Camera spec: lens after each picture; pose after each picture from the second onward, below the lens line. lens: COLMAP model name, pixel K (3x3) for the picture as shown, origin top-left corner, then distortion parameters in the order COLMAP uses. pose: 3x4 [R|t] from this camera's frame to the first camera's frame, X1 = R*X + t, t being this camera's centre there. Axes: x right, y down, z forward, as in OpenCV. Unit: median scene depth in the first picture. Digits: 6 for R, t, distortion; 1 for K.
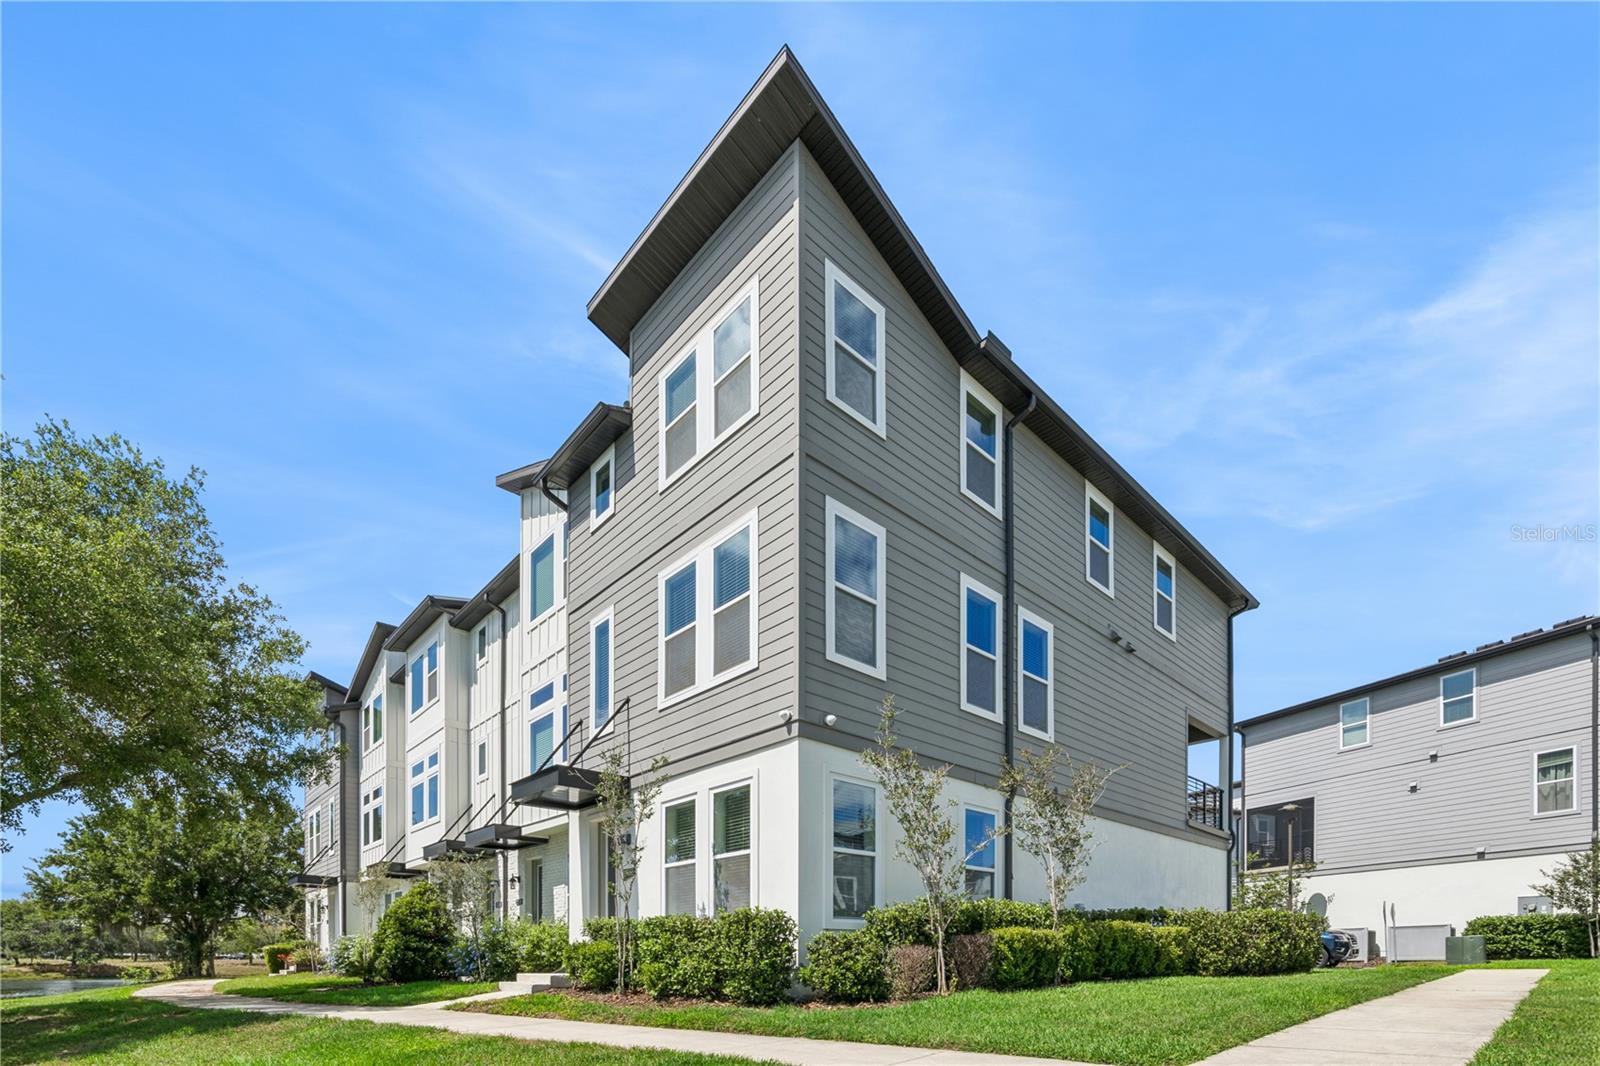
lens RADIAL K [[736.9, 0, 800.0], [0, 736.9, 533.0], [0, 0, 1]] dist [-0.023819, 0.000037]
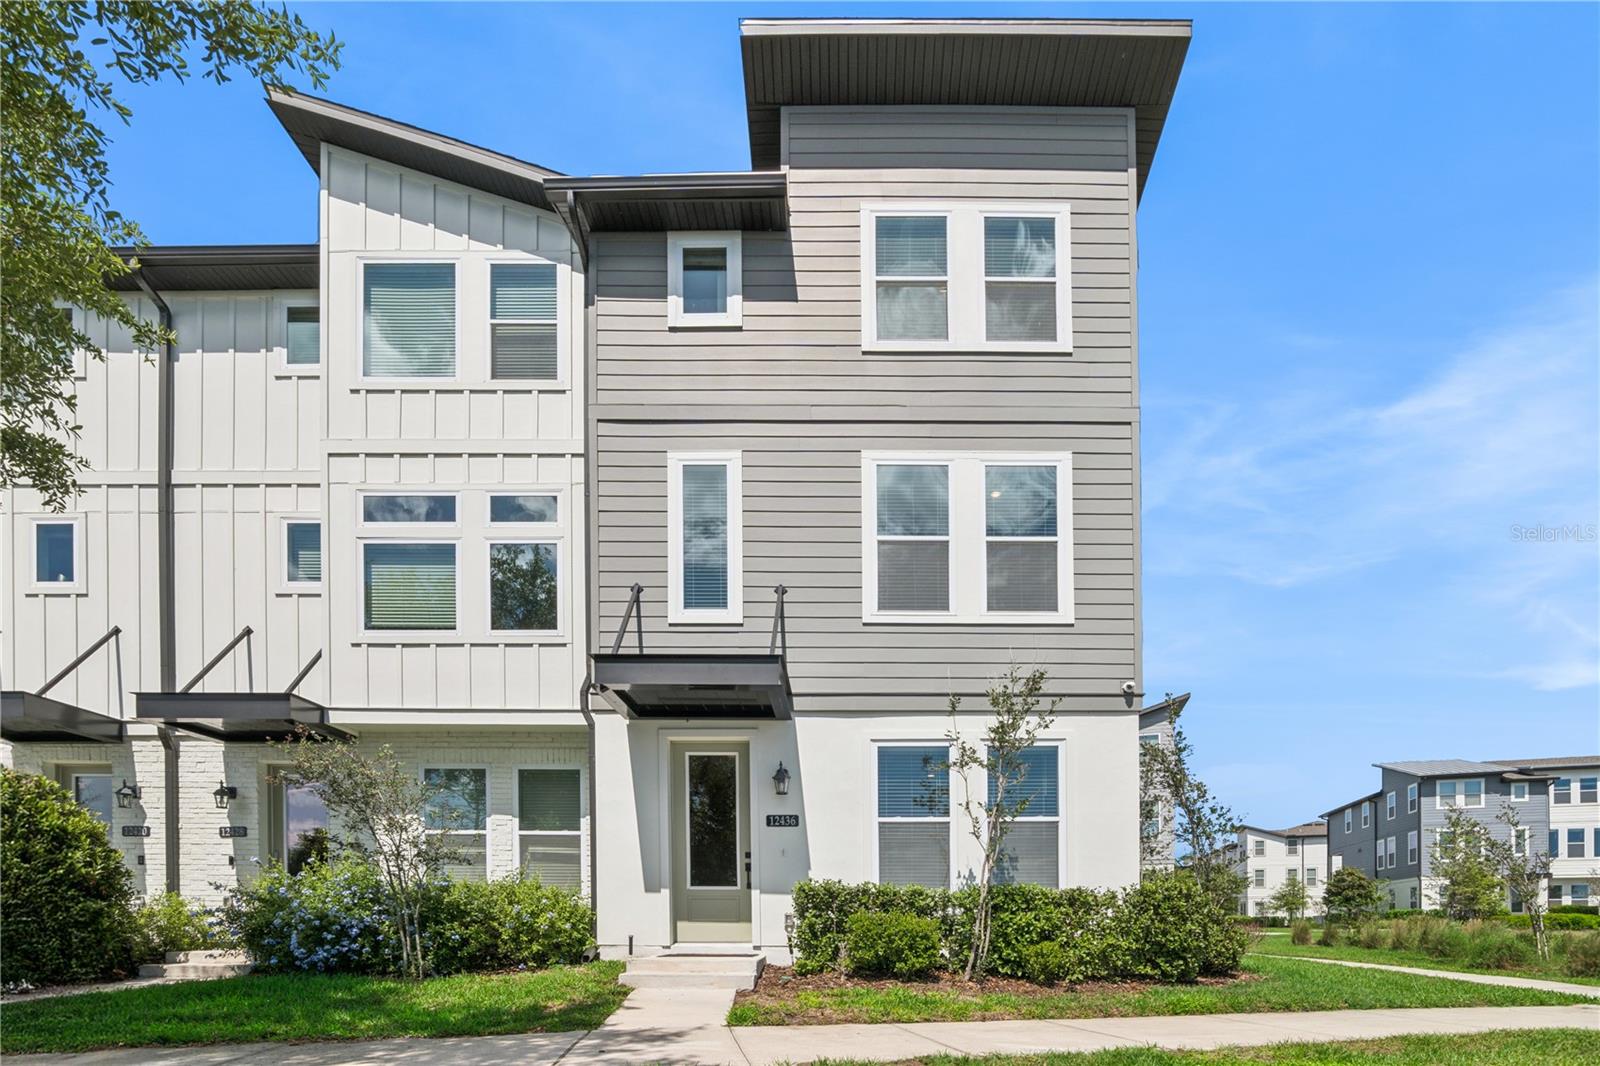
lens RADIAL K [[736.9, 0, 800.0], [0, 736.9, 533.0], [0, 0, 1]] dist [-0.023819, 0.000037]
pose [[0.637233, 0.346660, 0.688303, -0.806232], [-0.393476, 0.914288, -0.096196, 0.257192], [-0.662655, -0.209531, 0.719017, 0.505994]]
